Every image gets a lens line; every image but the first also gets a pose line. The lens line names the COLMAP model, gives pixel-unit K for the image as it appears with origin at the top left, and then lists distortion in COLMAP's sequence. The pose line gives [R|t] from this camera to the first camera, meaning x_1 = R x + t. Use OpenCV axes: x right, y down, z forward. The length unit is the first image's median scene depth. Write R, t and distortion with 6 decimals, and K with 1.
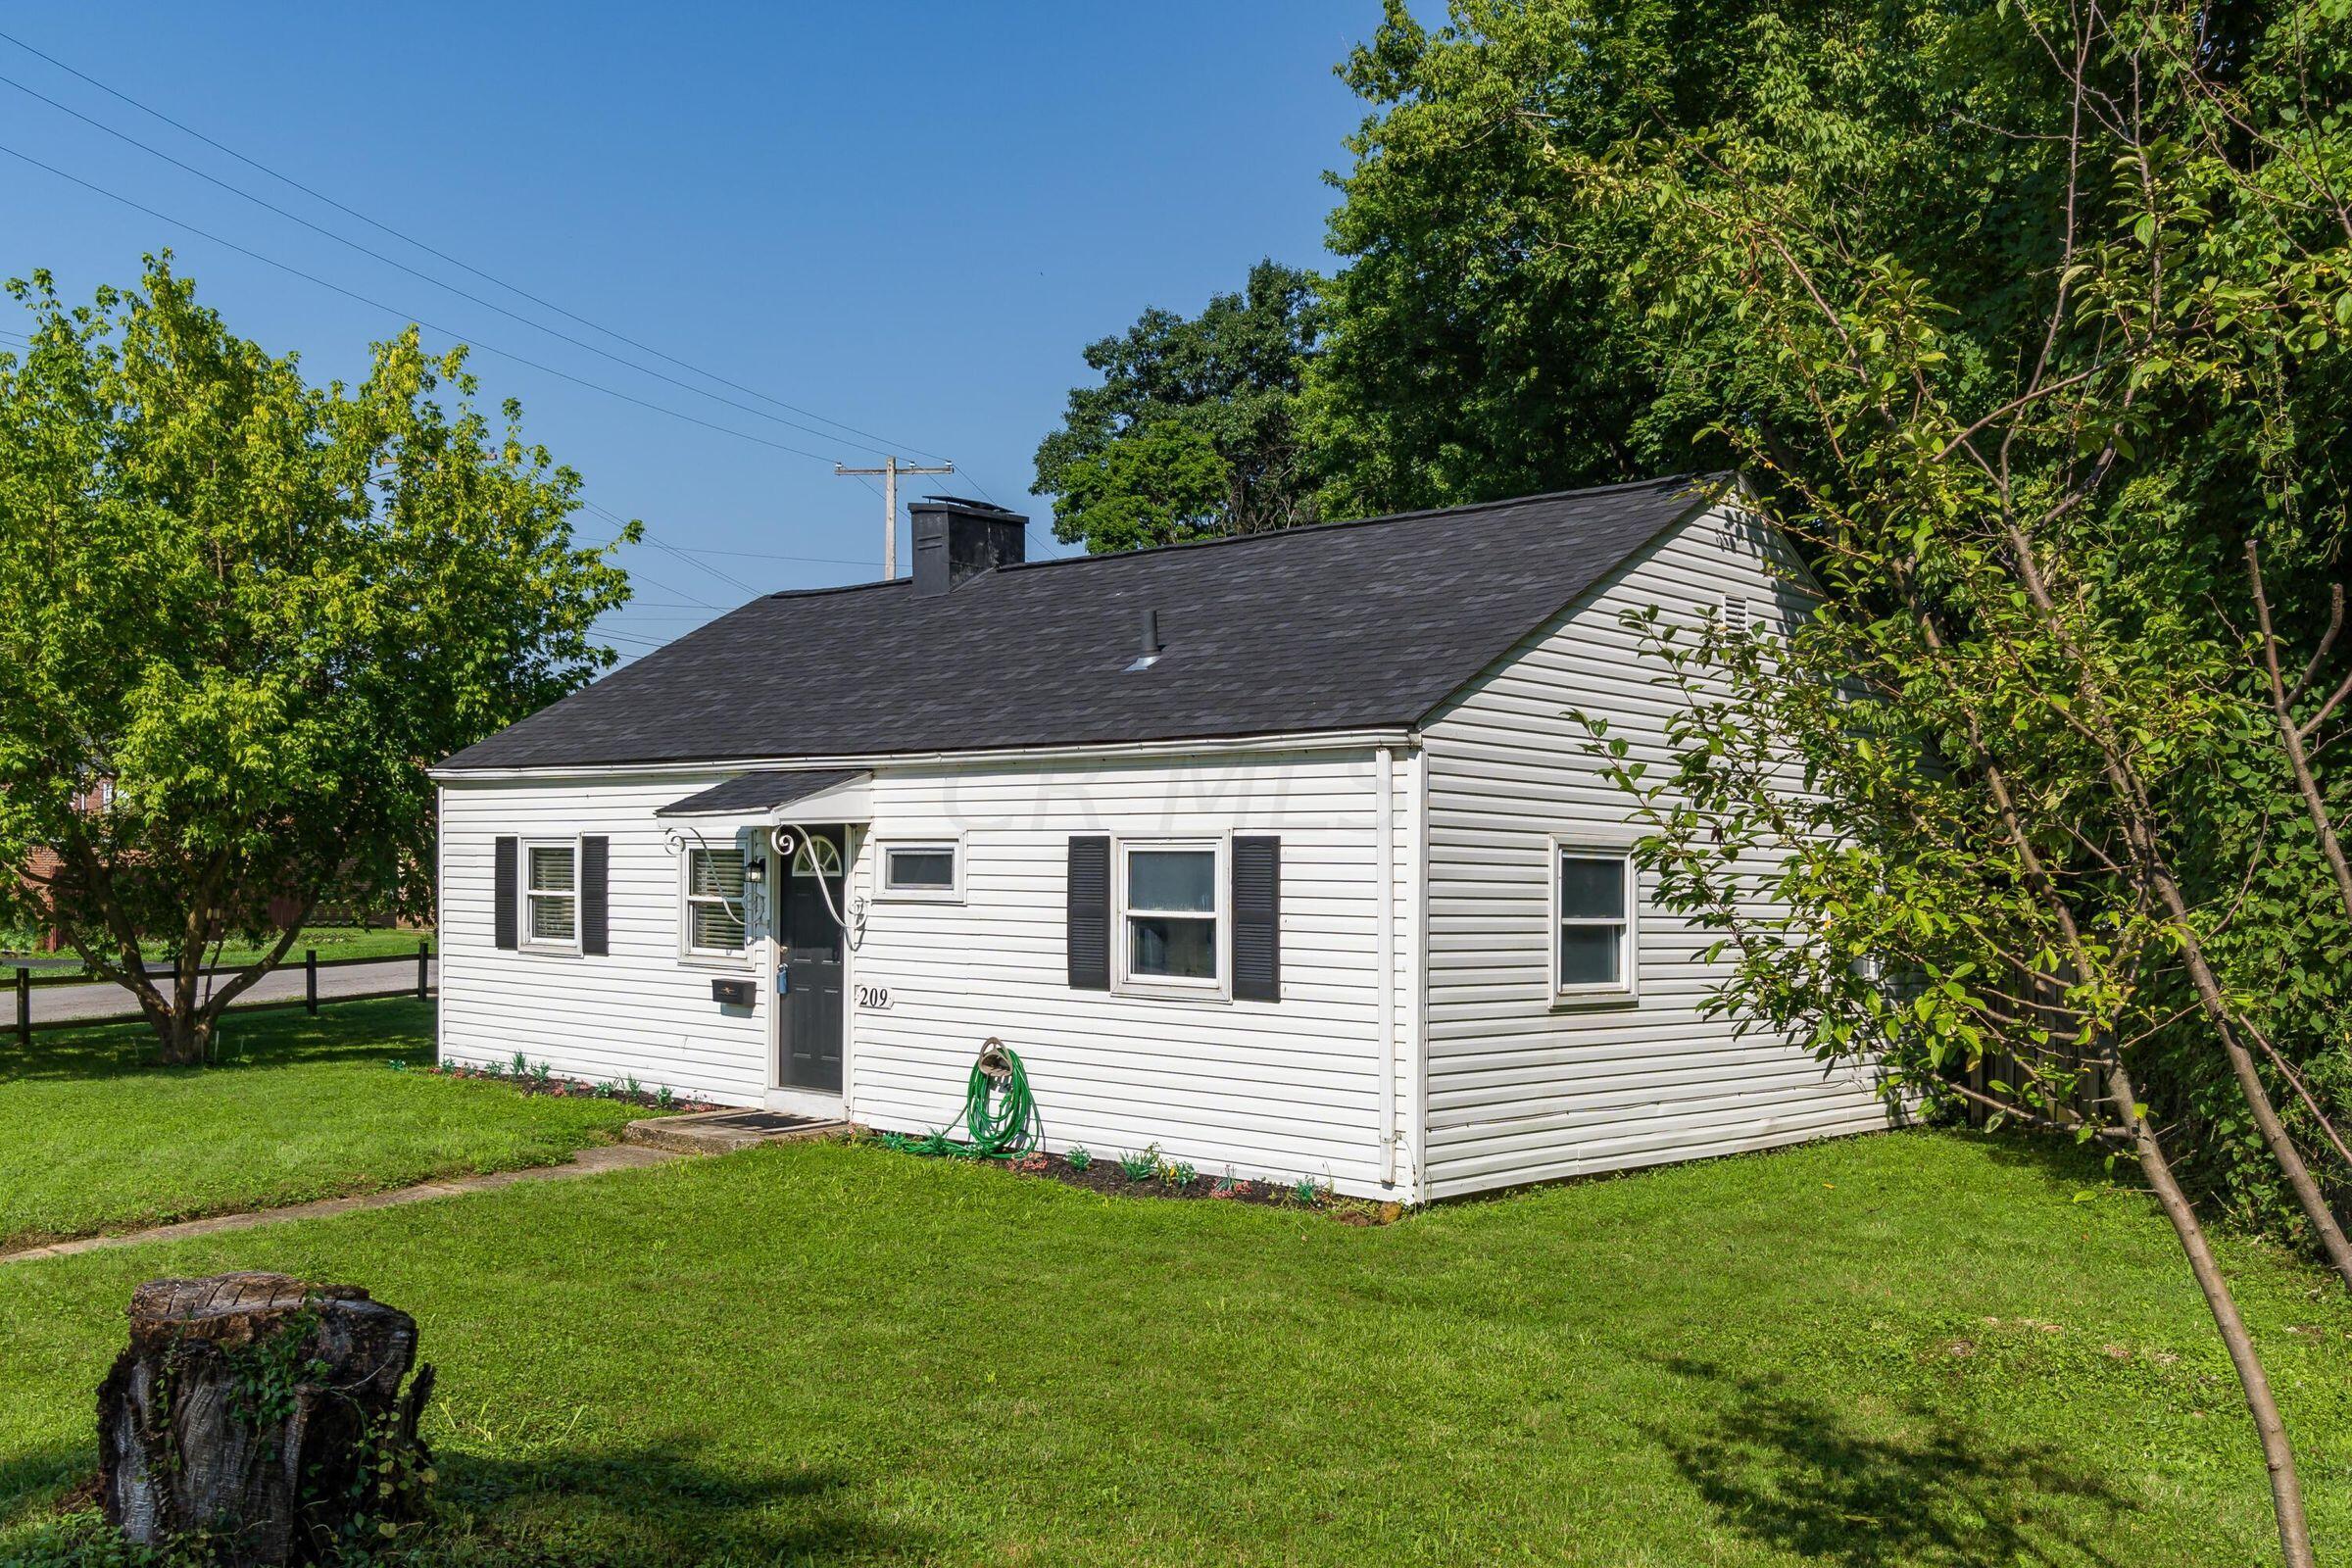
lens RADIAL K [[2188.7, 0, 1176.0], [0, 2188.7, 784.0], [0, 0, 1]] dist [-0.178968, -0.001677]
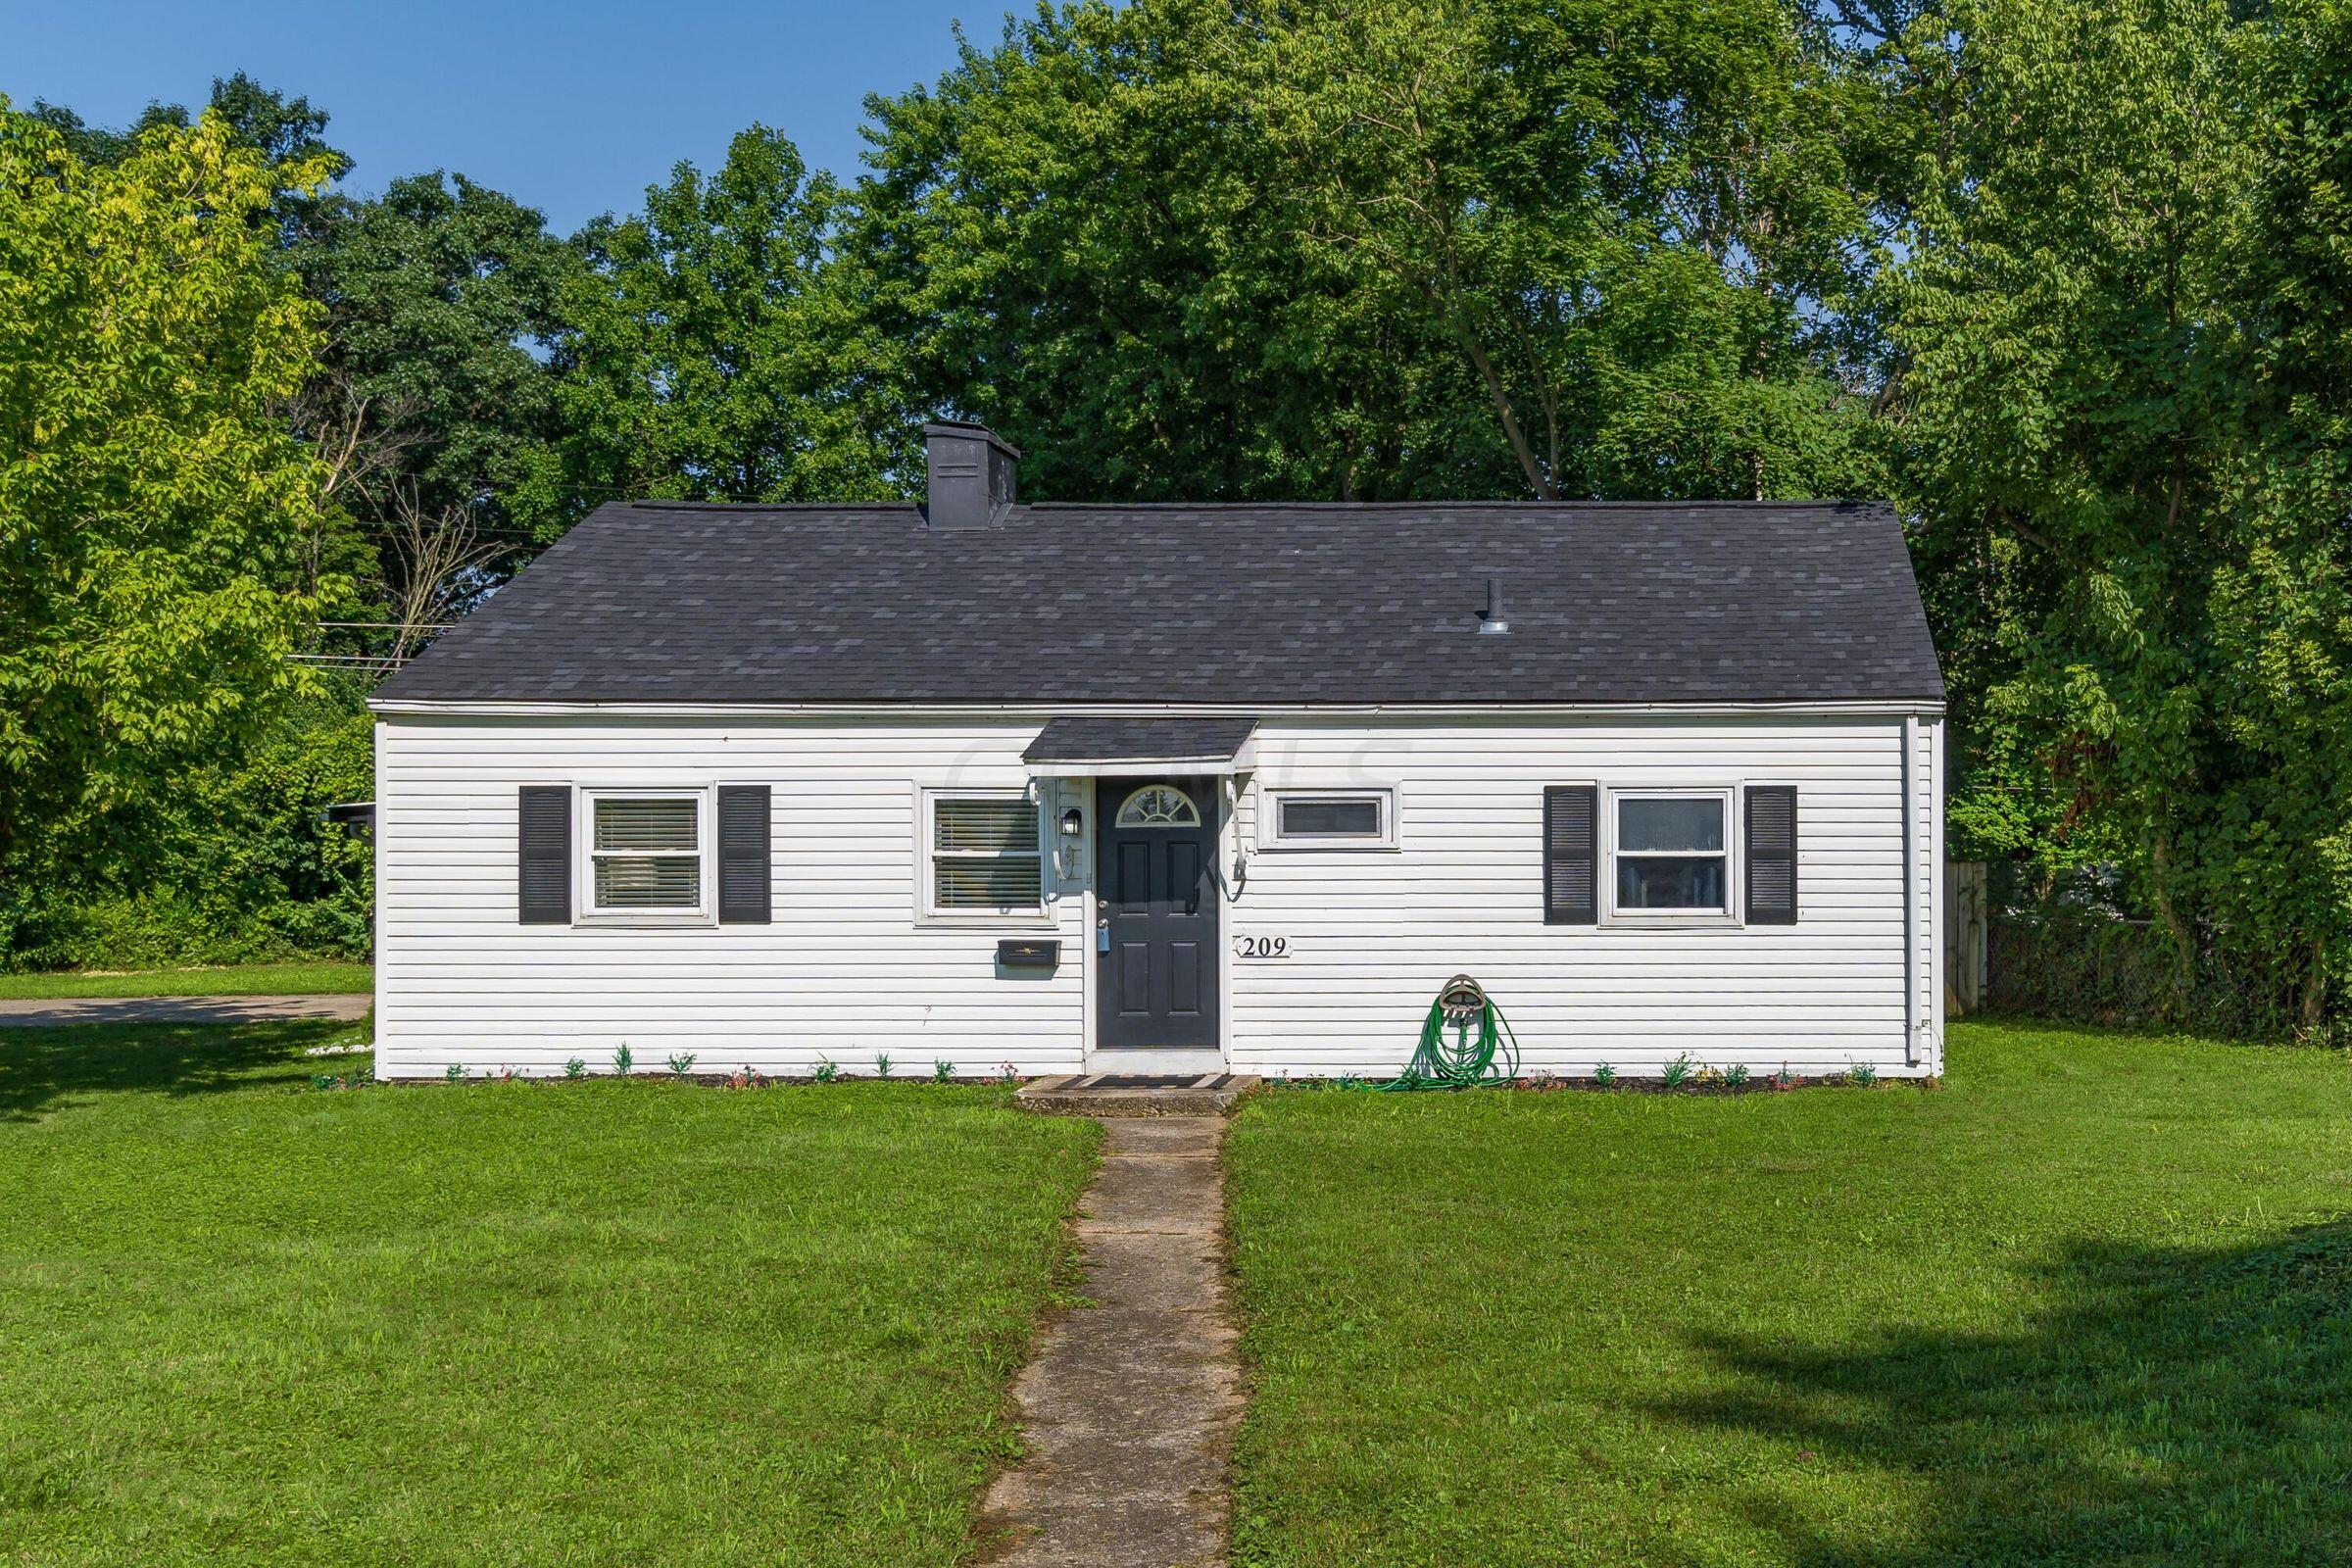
lens RADIAL K [[1386.2, 0, 1176.0], [0, 1386.2, 814.9], [0, 0, 1]] dist [-0.003005, 0.000058]
pose [[0.738726, -0.011890, 0.673901, -0.588842], [-0.017186, 0.999187, 0.036467, 0.014698], [-0.673787, -0.038521, 0.737921, 0.552141]]
